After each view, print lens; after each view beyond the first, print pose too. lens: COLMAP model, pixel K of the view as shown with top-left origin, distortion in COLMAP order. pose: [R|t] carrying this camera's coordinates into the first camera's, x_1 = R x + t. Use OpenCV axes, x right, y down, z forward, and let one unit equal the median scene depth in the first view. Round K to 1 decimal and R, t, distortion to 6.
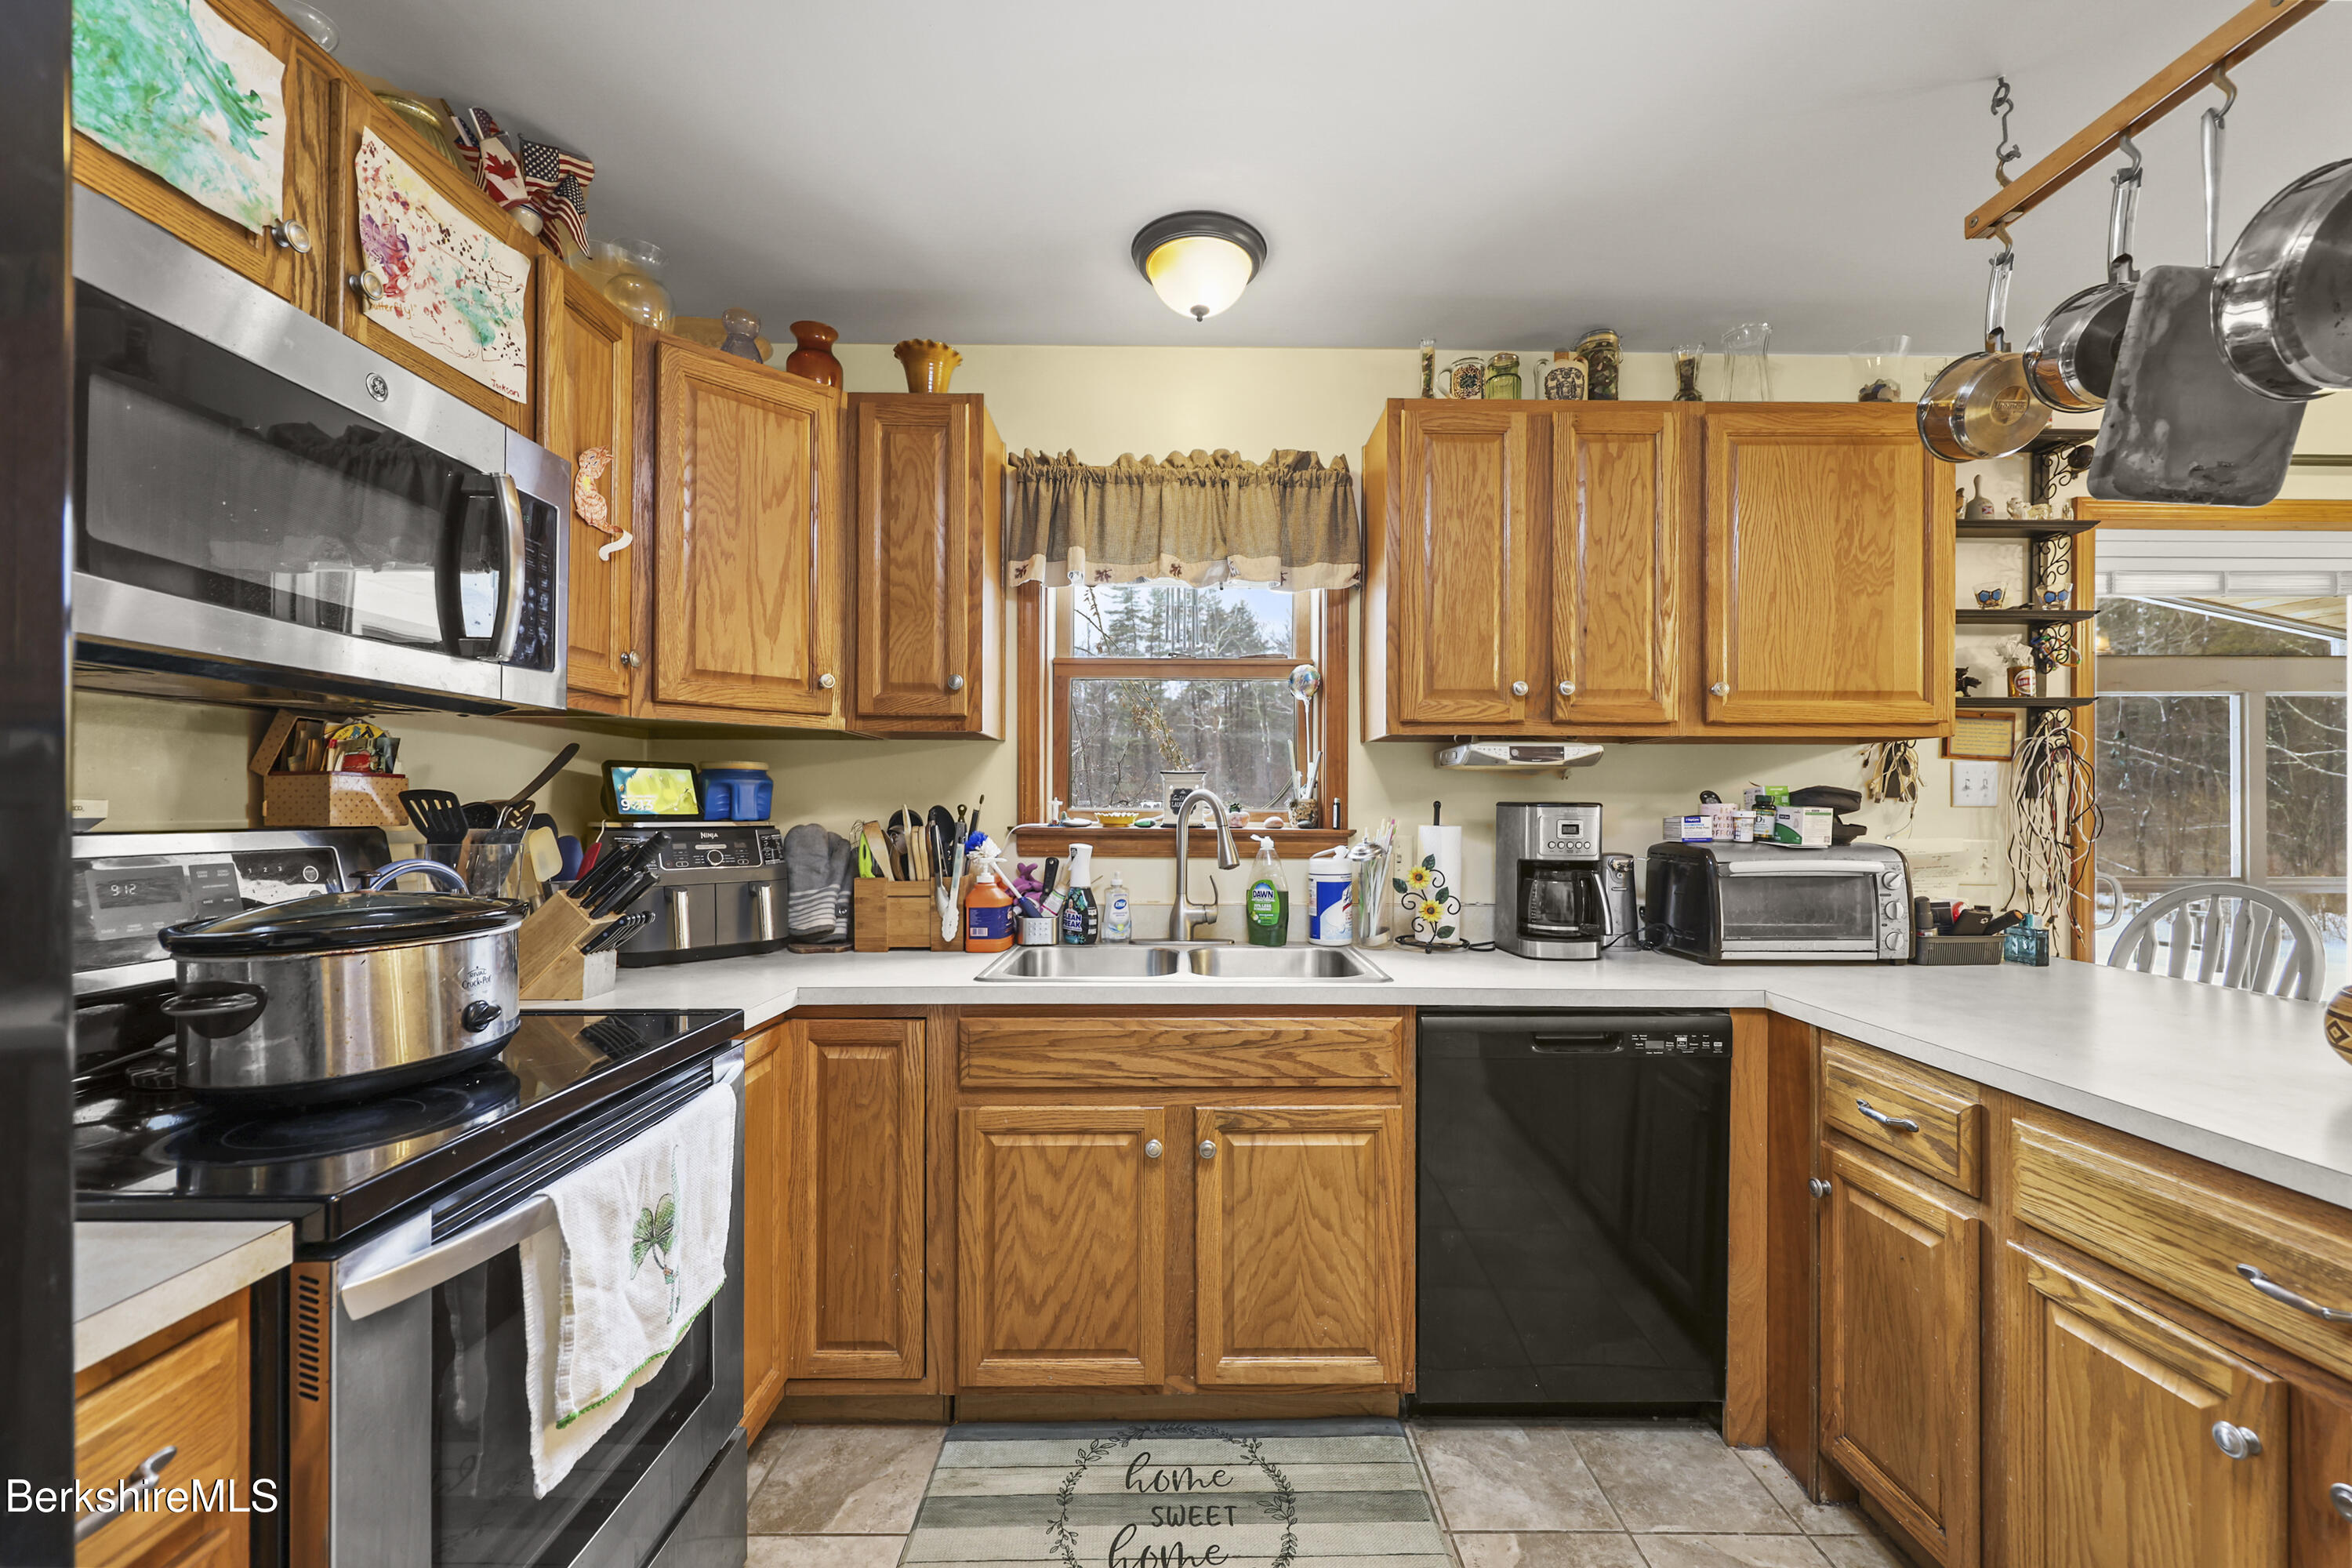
lens RADIAL K [[957.9, 0, 1185.7], [0, 957.9, 808.3], [0, 0, 1]] dist [0.002522, -0.000641]
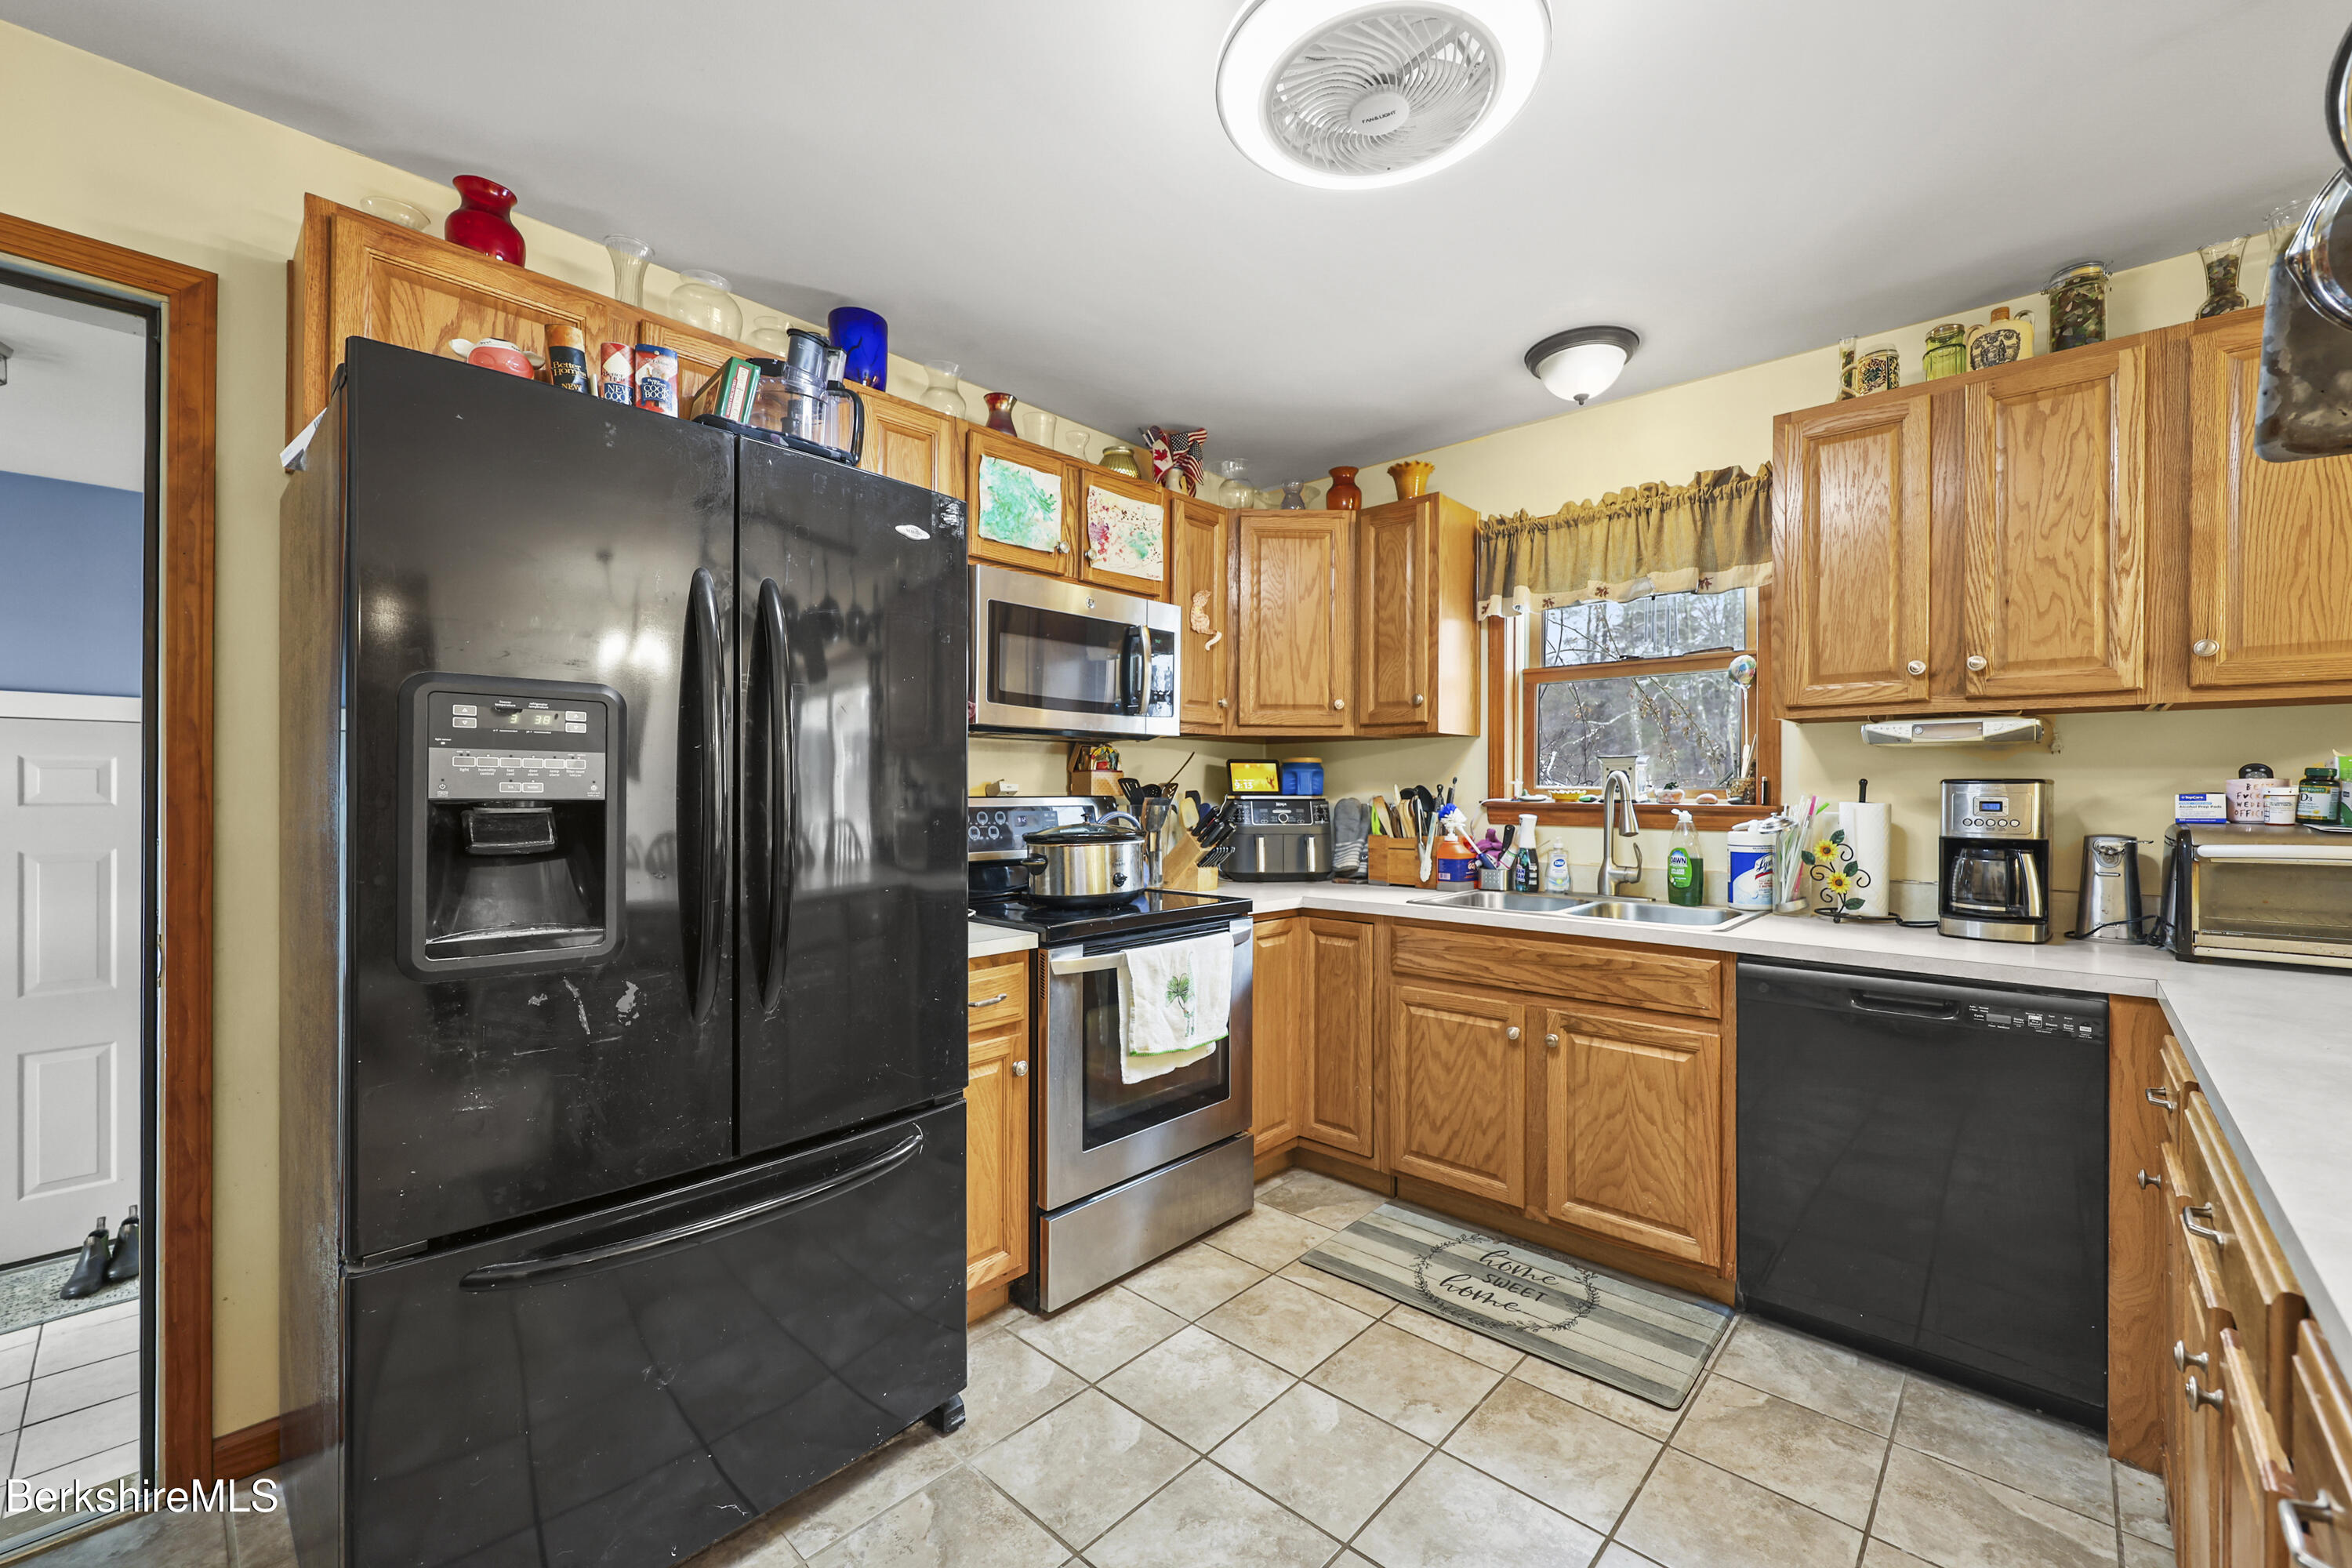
lens RADIAL K [[957.9, 0, 1178.8], [0, 957.9, 790.9], [0, 0, 1]] dist [0.002522, -0.000641]
pose [[0.726585, -0.000112, -0.687077, 0.536671], [-0.000583, 1.000000, -0.000779, 0.008091], [0.687077, 0.000966, 0.726584, -0.314874]]
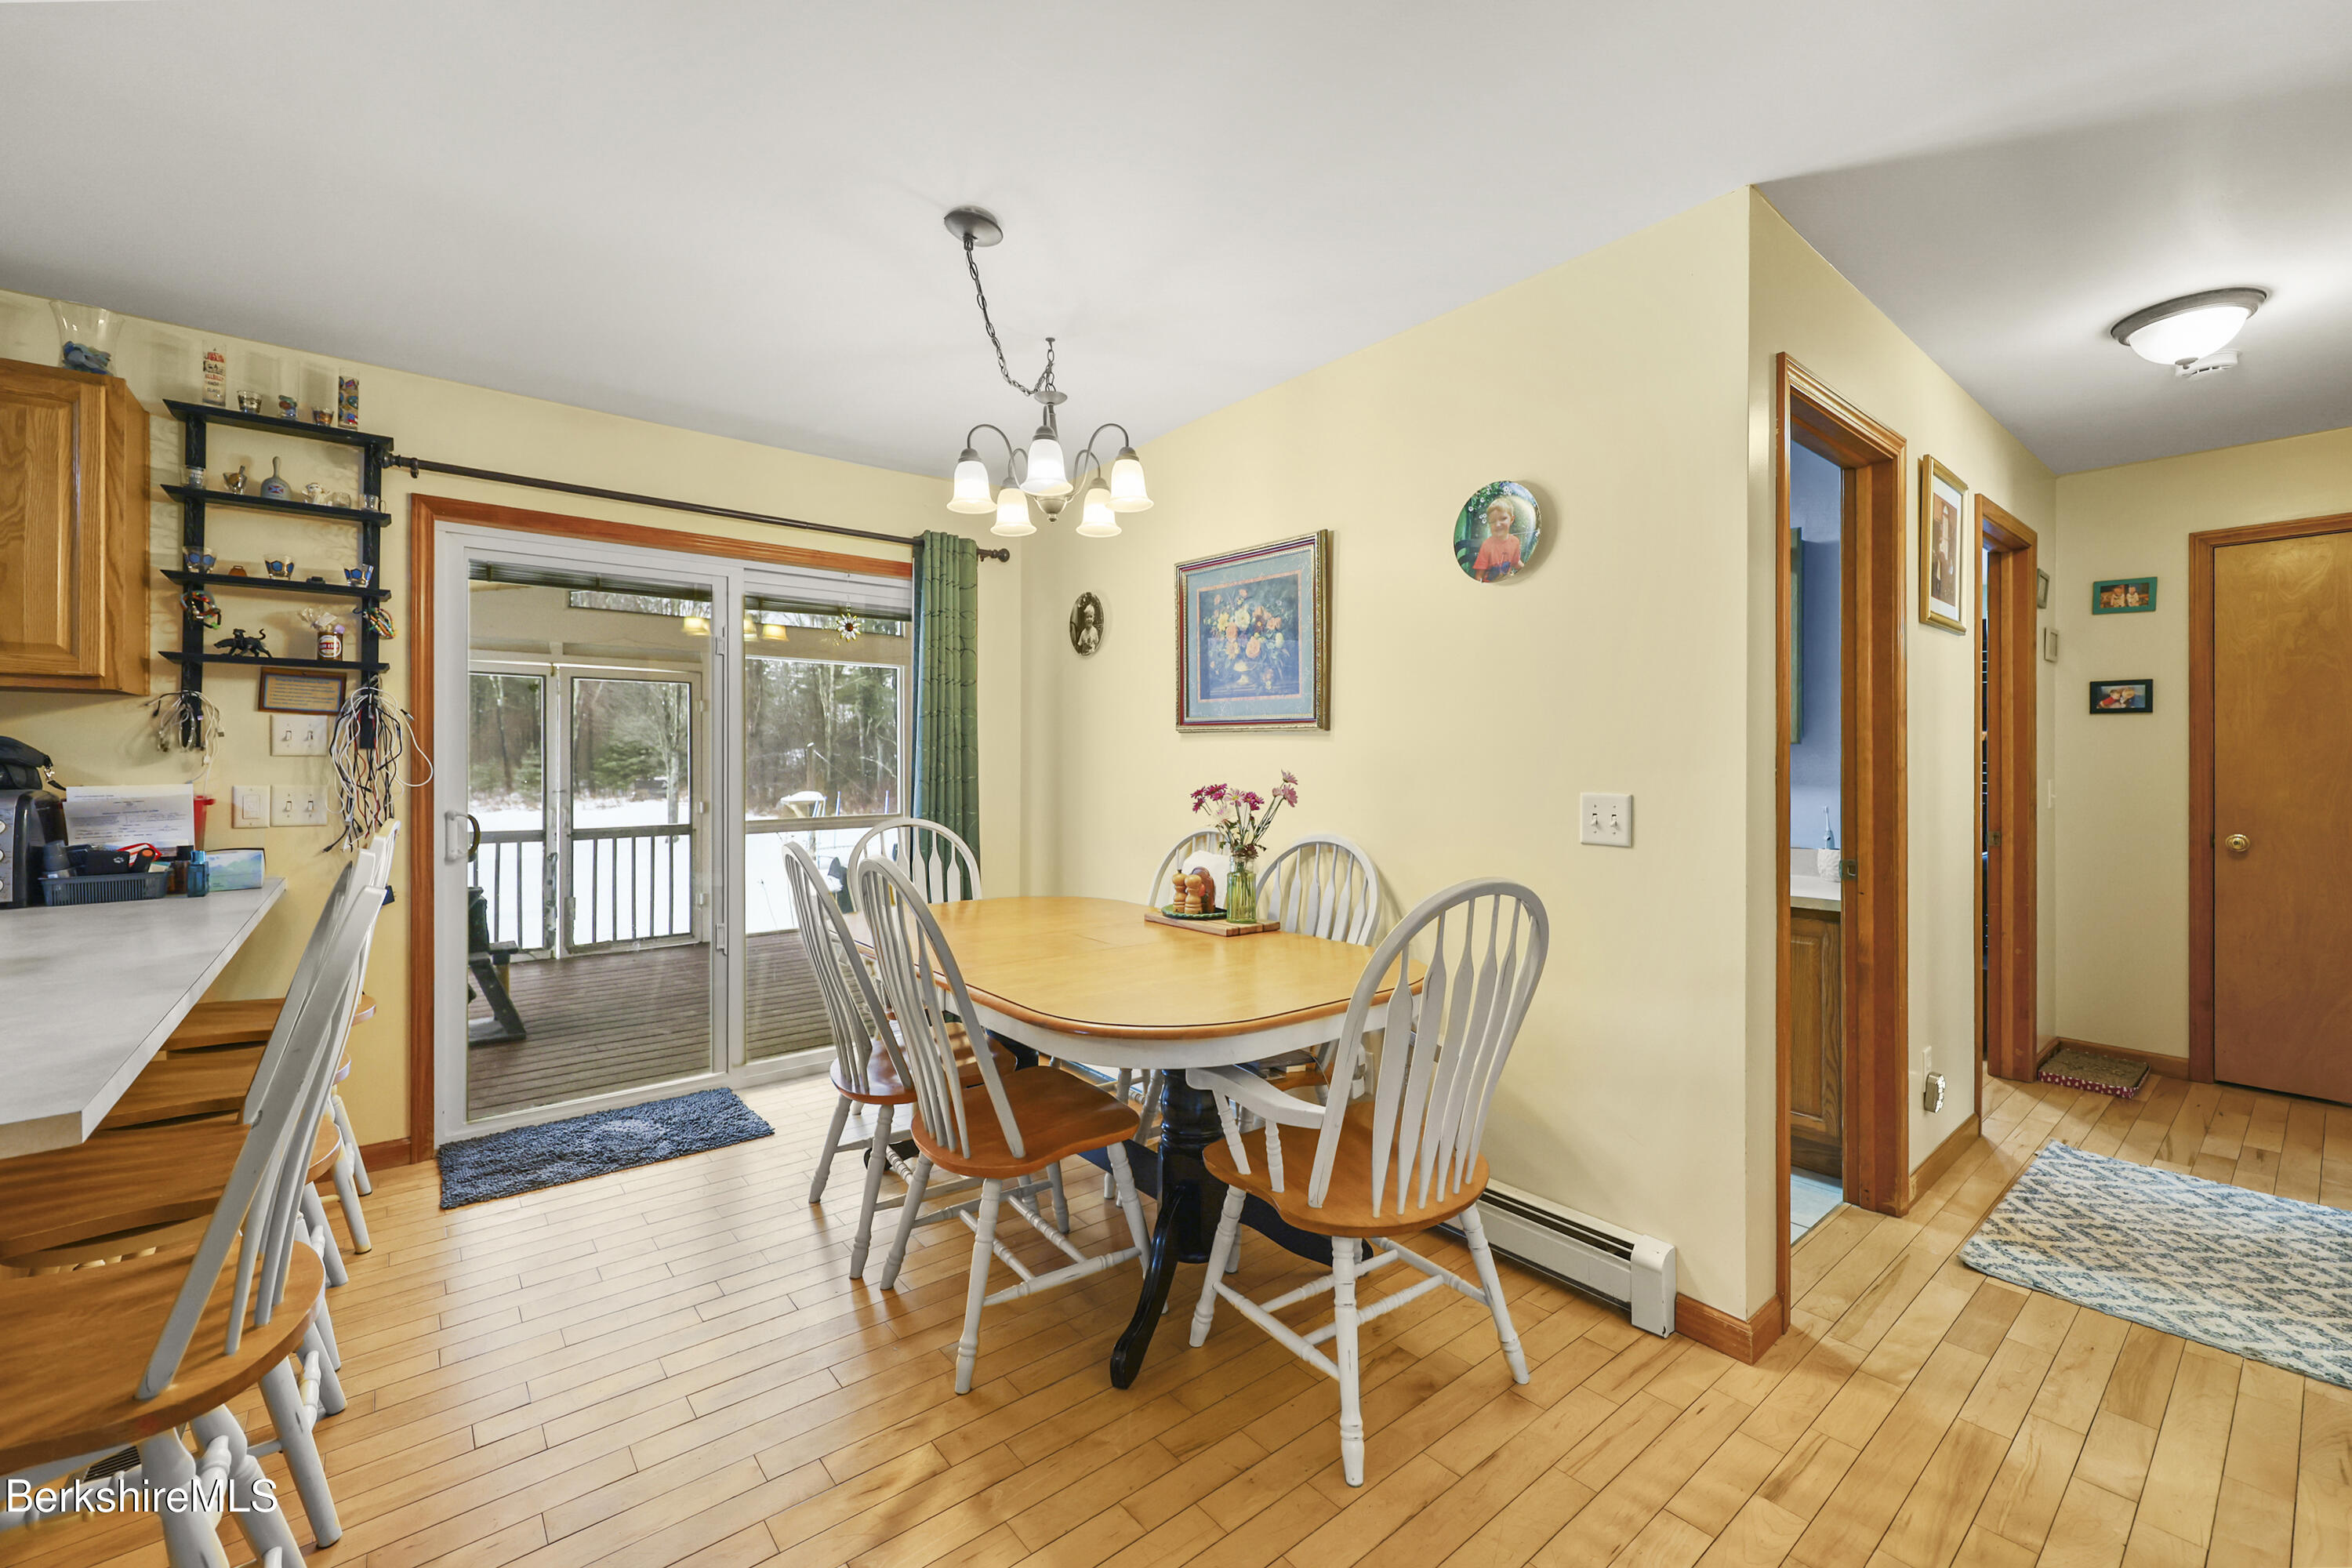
lens RADIAL K [[957.9, 0, 1186.2], [0, 957.9, 761.3], [0, 0, 1]] dist [0.002522, -0.000641]
pose [[0.777104, -0.001423, 0.629371, 1.196694], [0.002676, 0.999996, -0.001044, 0.011396], [-0.629367, 0.002495, 0.777104, -0.668897]]
